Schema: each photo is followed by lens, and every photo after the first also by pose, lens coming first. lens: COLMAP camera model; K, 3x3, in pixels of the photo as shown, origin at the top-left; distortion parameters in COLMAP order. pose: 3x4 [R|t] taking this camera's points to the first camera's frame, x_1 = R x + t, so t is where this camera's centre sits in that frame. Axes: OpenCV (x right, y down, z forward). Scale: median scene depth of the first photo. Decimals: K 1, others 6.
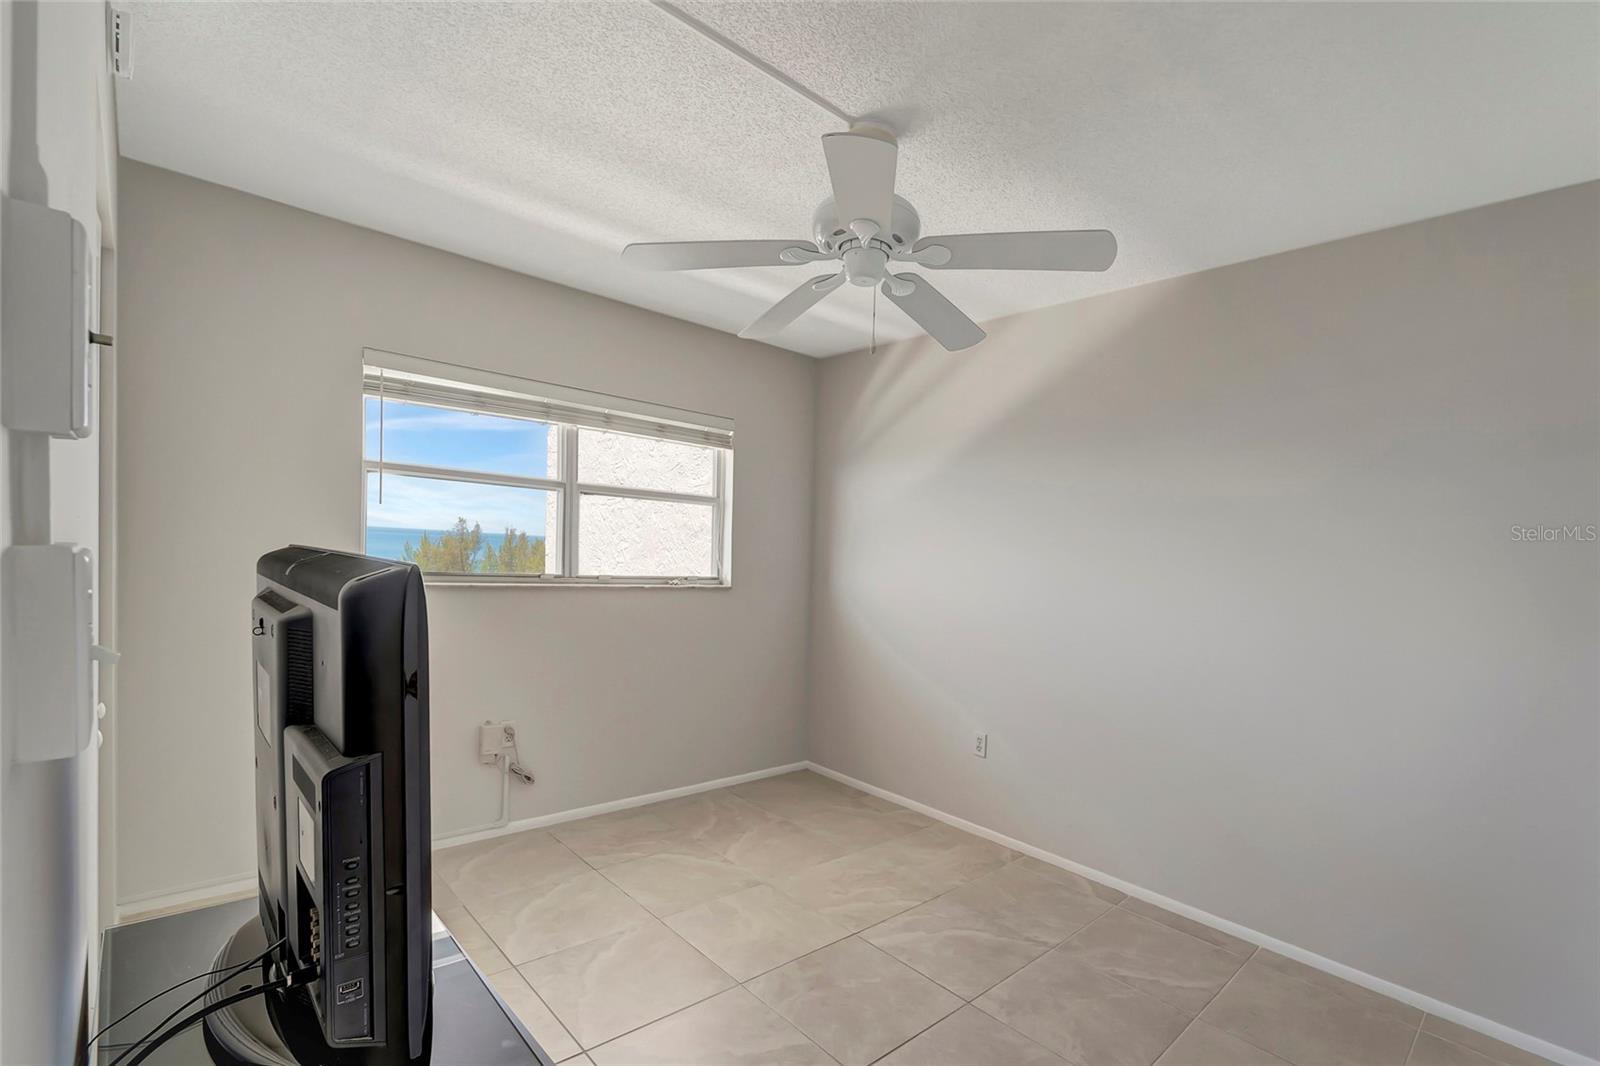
lens RADIAL K [[778.4, 0, 836.0], [0, 778.4, 570.3], [0, 0, 1]] dist [-0.001045, -0.000072]
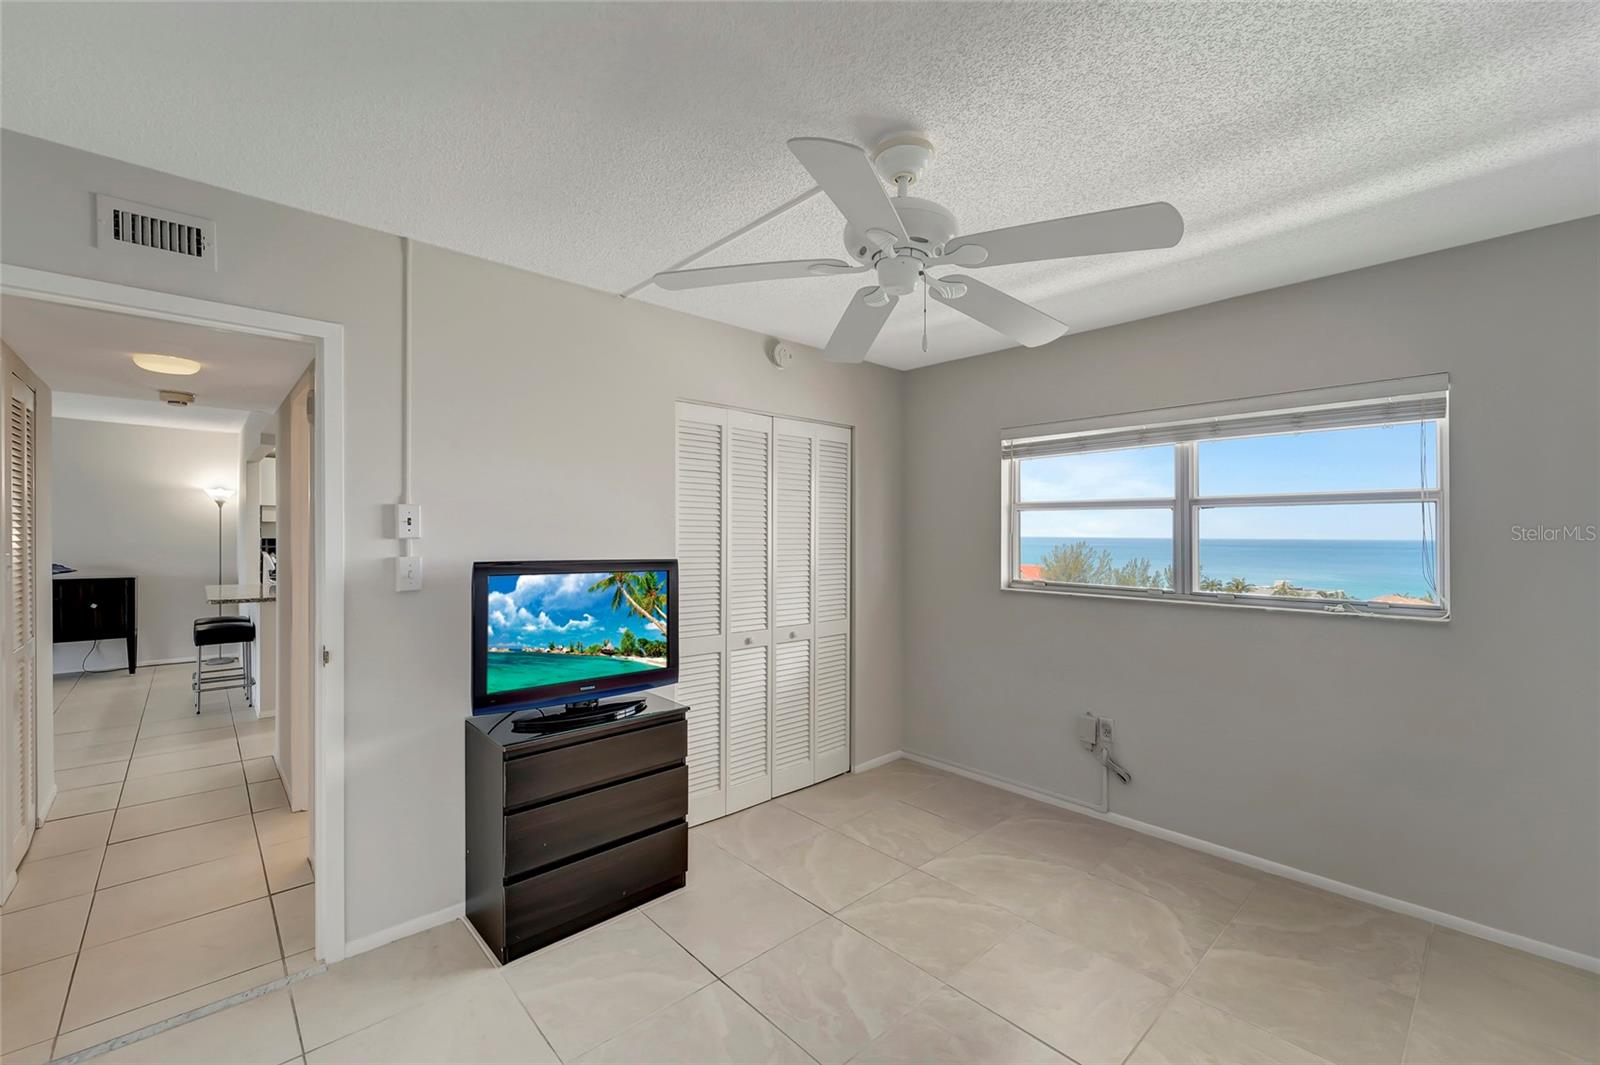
lens RADIAL K [[652.1, 0, 799.6], [0, 652.1, 534.7], [0, 0, 1]] dist [0.001220, -0.000016]
pose [[-0.019478, -0.058860, -0.998076, 0.497119], [-0.037911, 0.997591, -0.058092, 0.000361], [0.999091, 0.036707, -0.021662, 0.519339]]
